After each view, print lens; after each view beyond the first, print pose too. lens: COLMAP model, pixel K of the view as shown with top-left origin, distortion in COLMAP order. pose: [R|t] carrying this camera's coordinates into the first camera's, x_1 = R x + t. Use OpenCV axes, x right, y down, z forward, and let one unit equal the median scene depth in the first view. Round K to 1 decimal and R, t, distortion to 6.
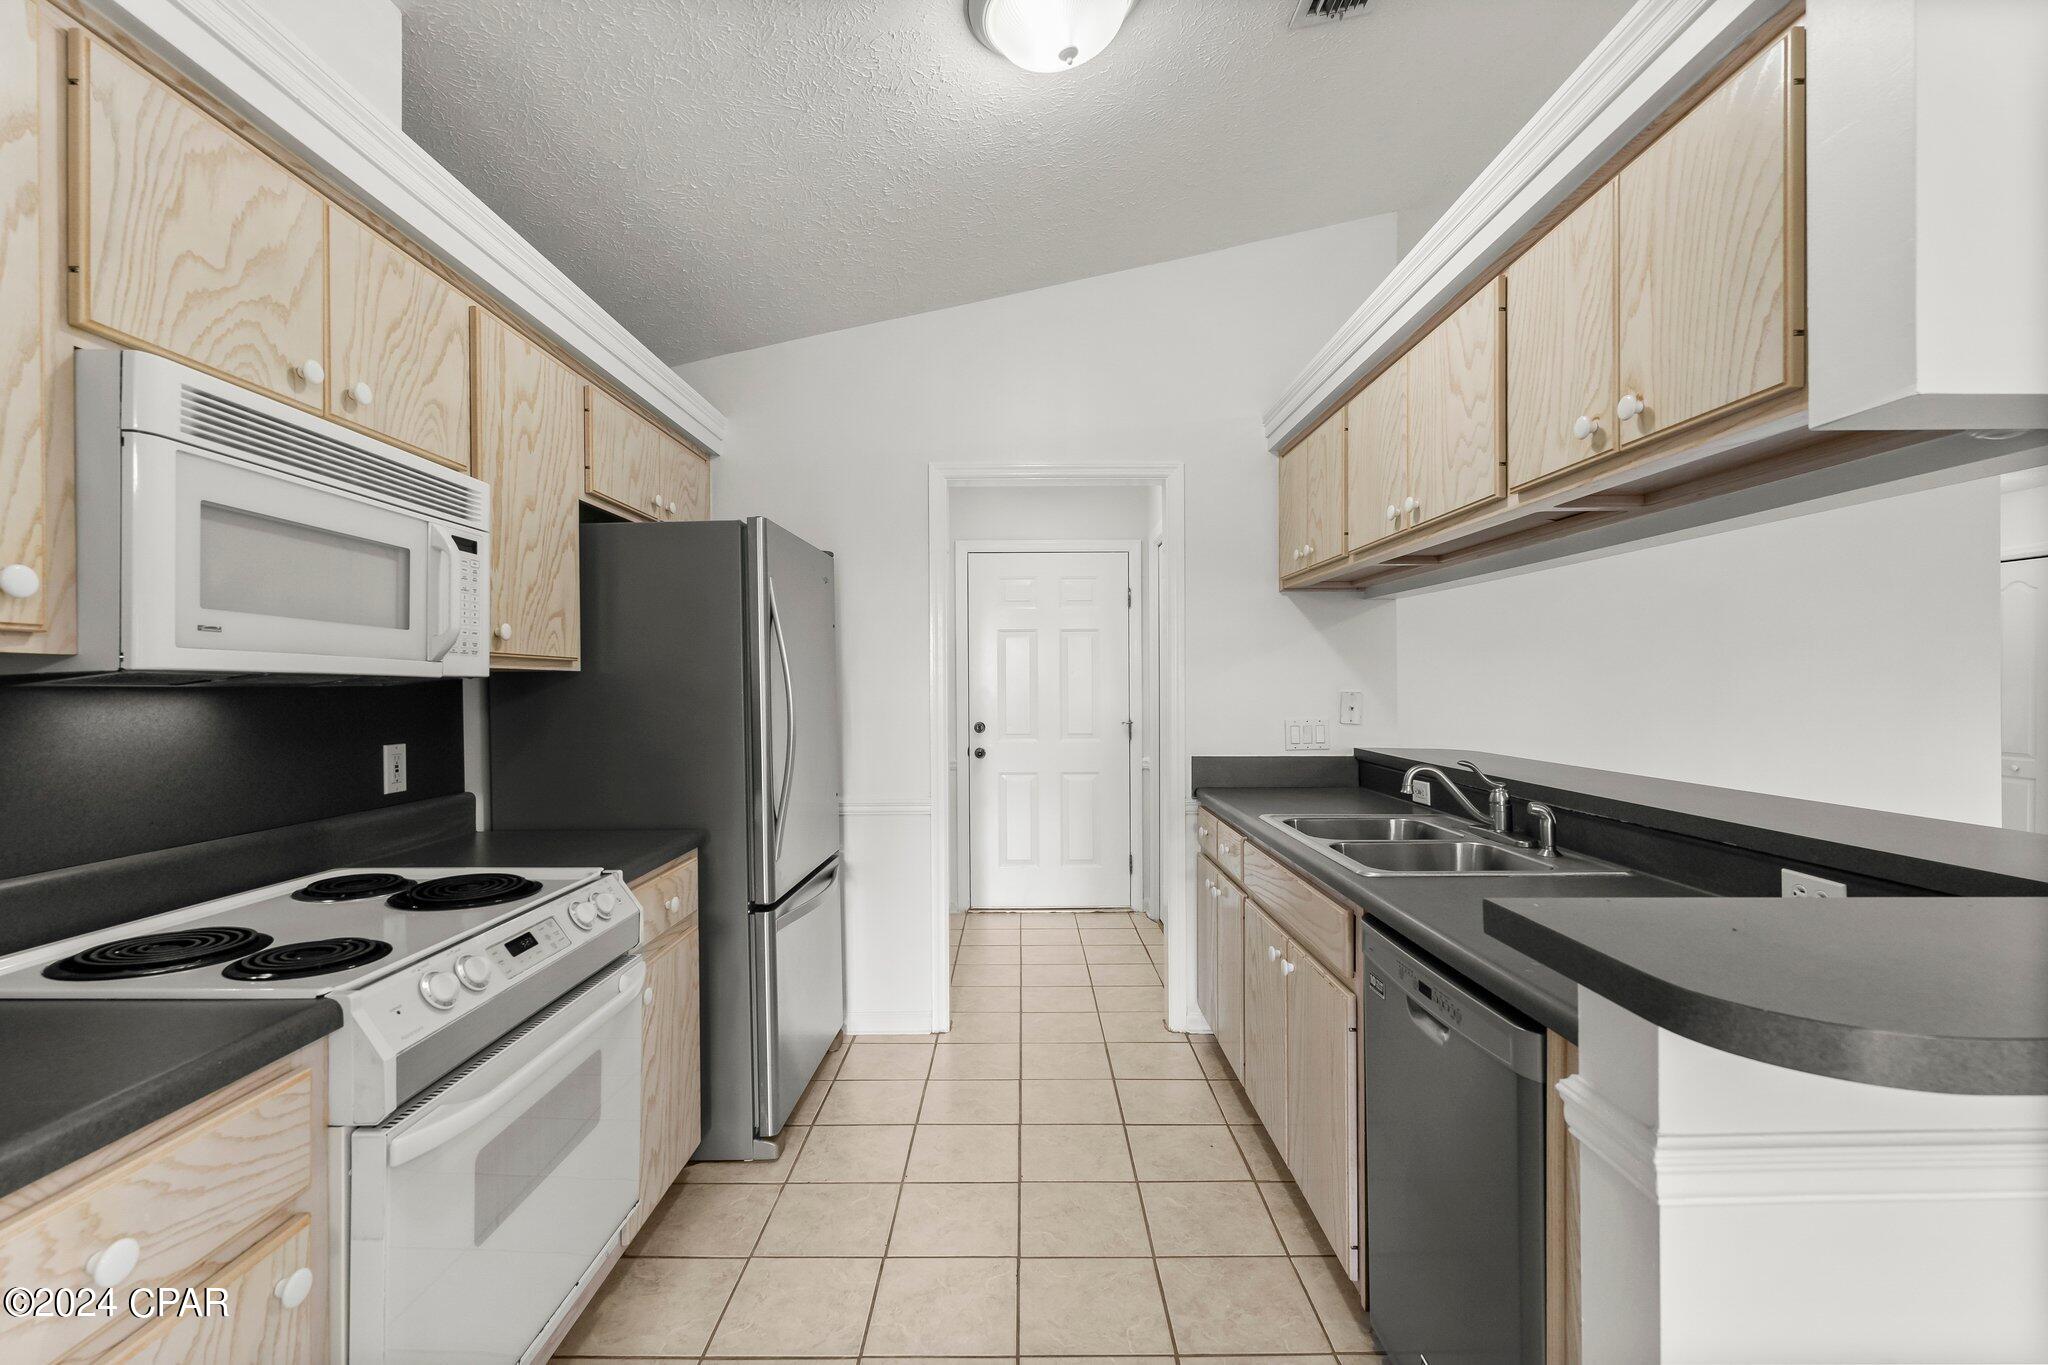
lens RADIAL K [[913.2, 0, 1024.0], [0, 913.2, 682.5], [0, 0, 1]] dist [0.000711, 0.000014]
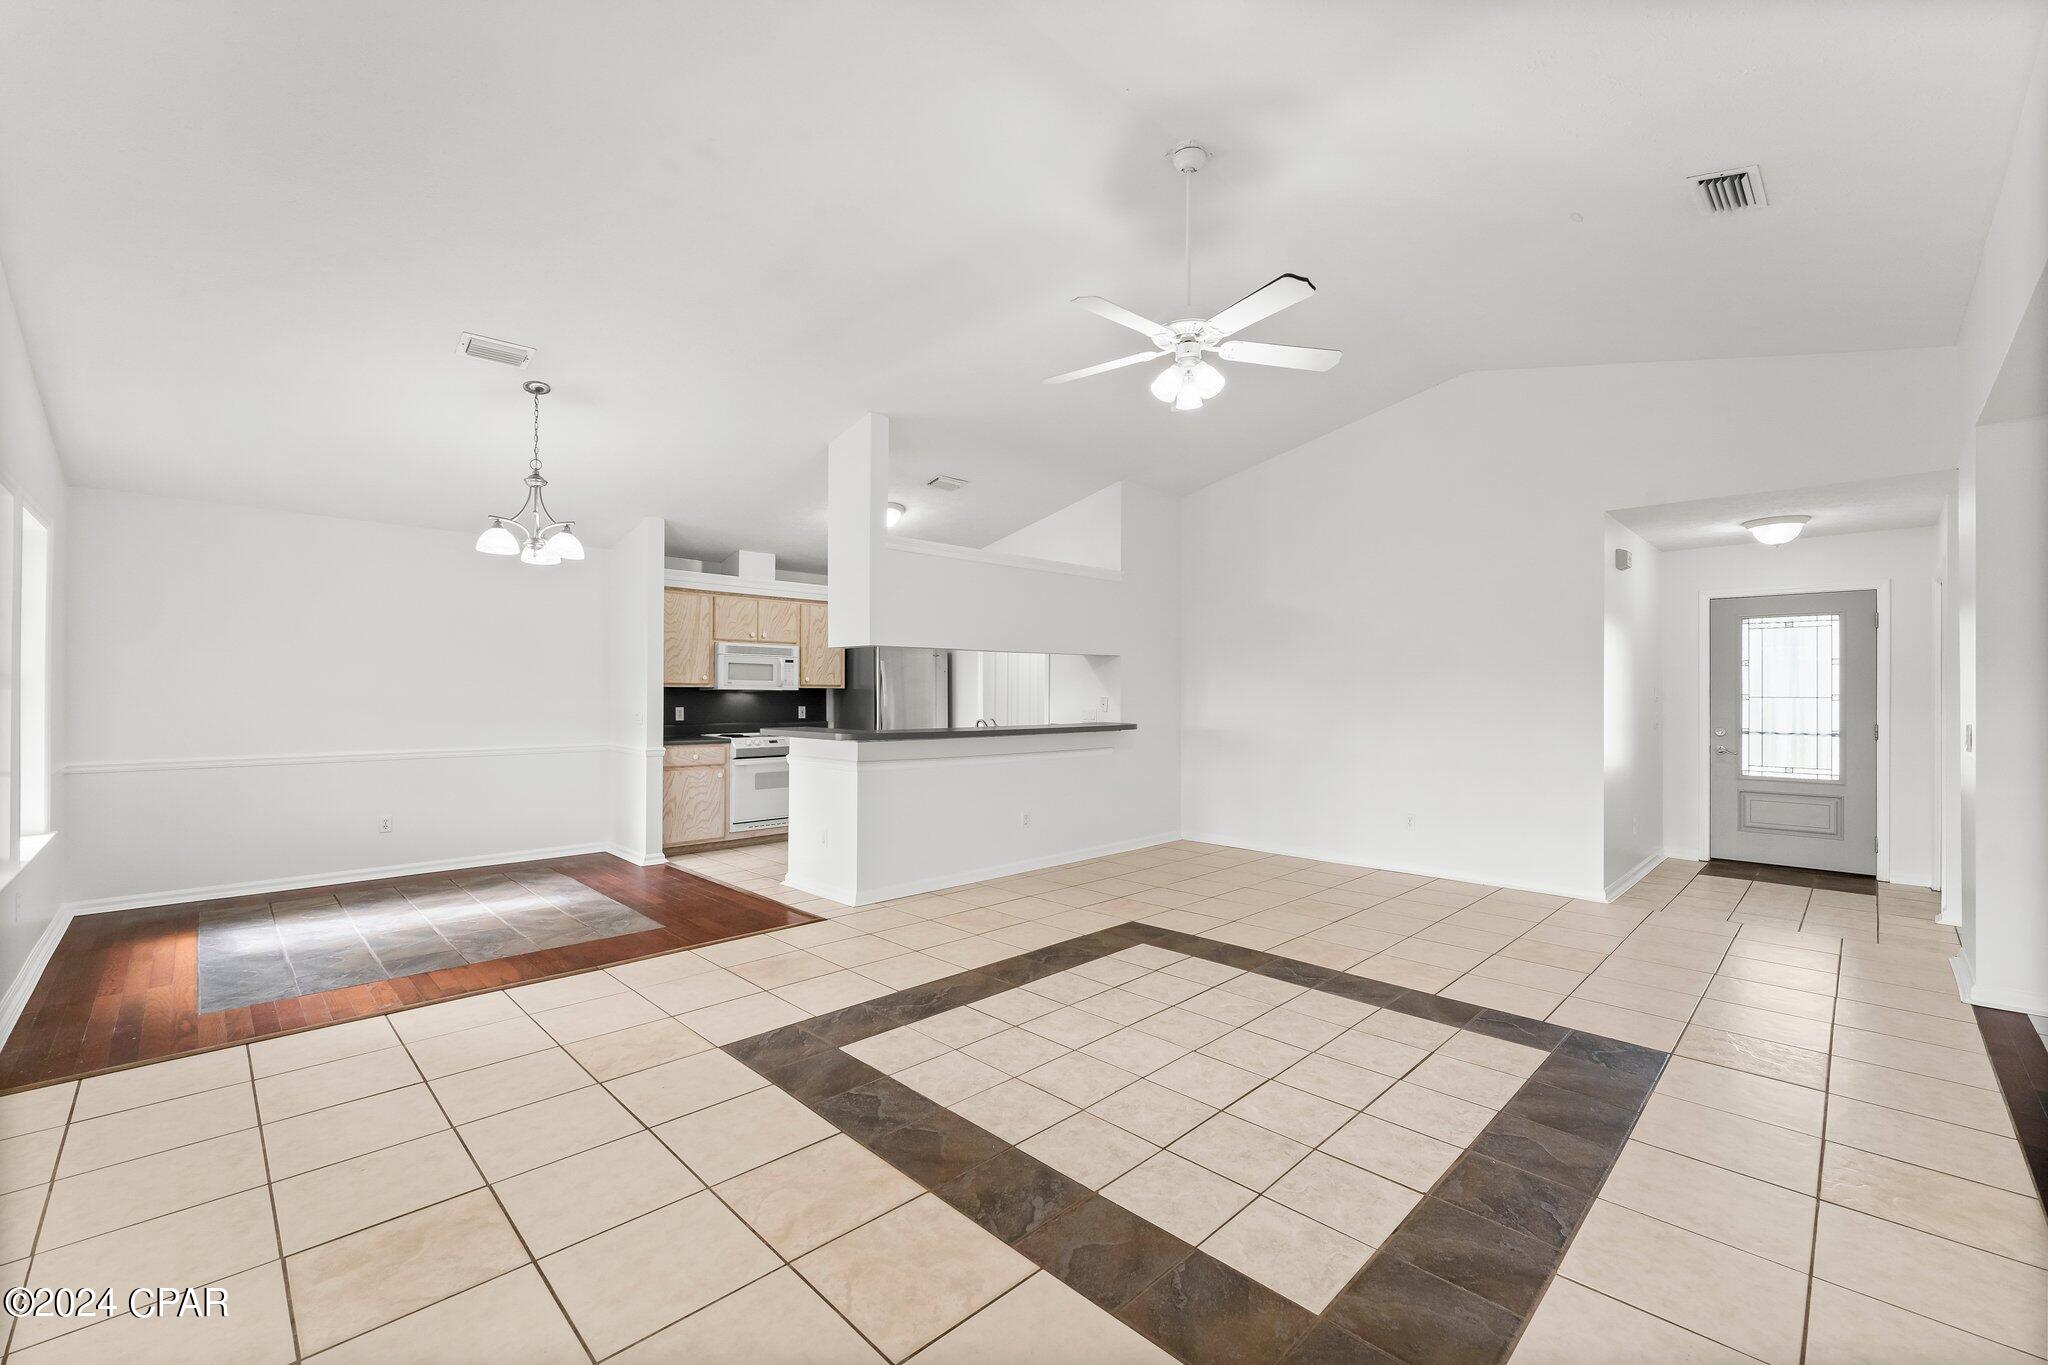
lens RADIAL K [[836.4, 0, 1016.7], [0, 836.4, 689.2], [0, 0, 1]] dist [-0.003097, -0.000173]
pose [[0.700168, 0.003248, -0.713970, 3.276928], [-0.004382, 0.999990, 0.000253, -0.017336], [0.713964, 0.002952, 0.700176, -1.154501]]
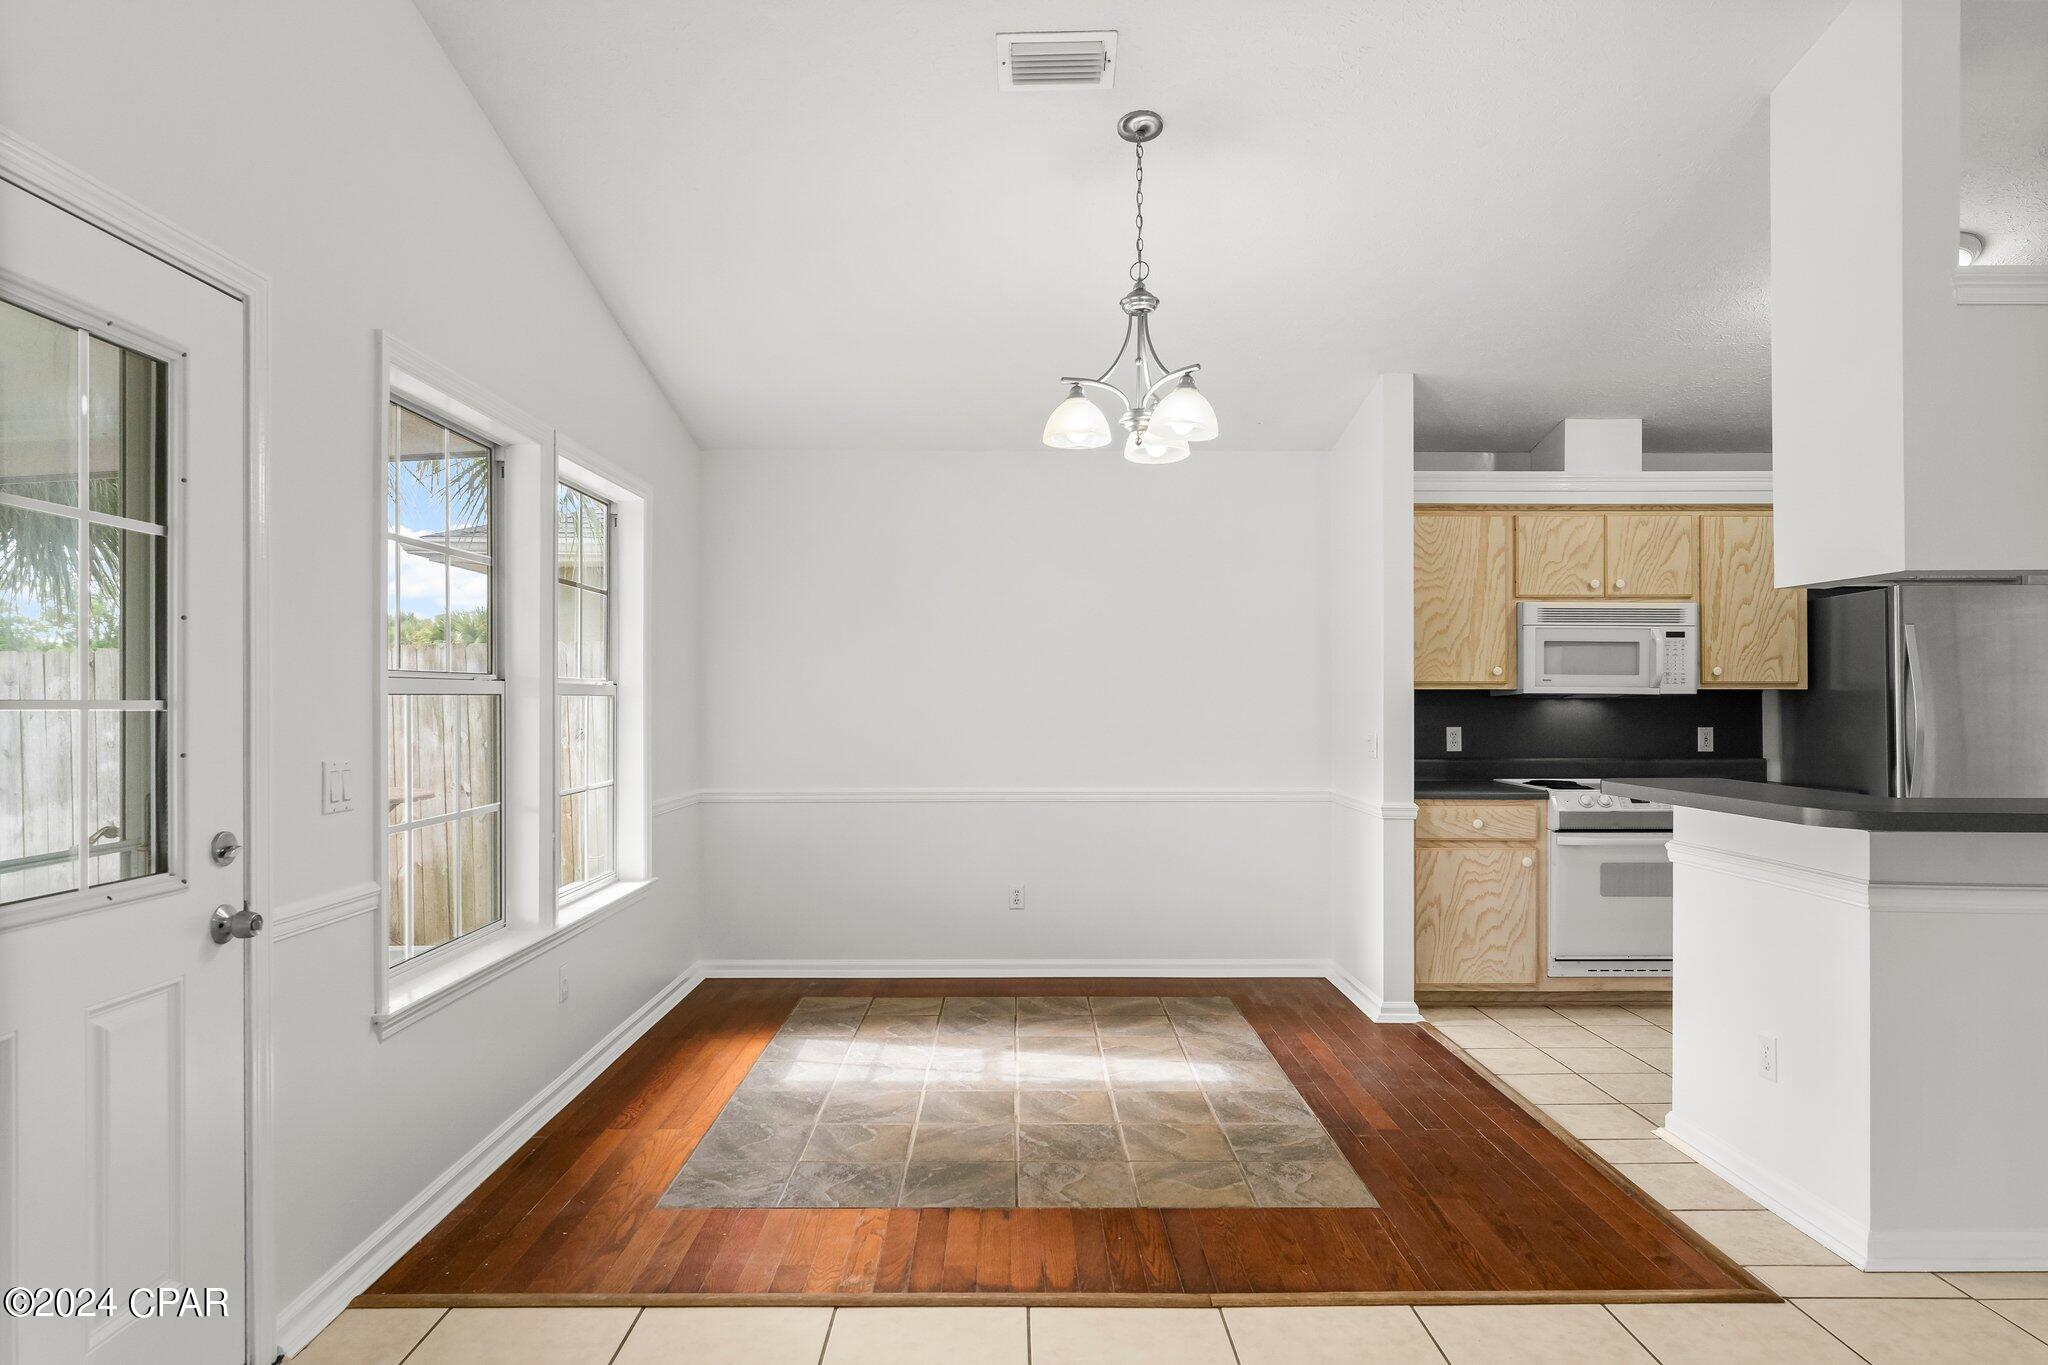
lens RADIAL K [[1198.1, 0, 1019.2], [0, 1198.1, 695.1], [0, 0, 1]] dist [-0.001980, -0.000989]
pose [[0.003578, 0.000389, -0.999994, 2.367983], [0.004164, 0.999991, 0.000404, -0.011836], [0.999985, -0.004166, 0.003576, -0.626482]]
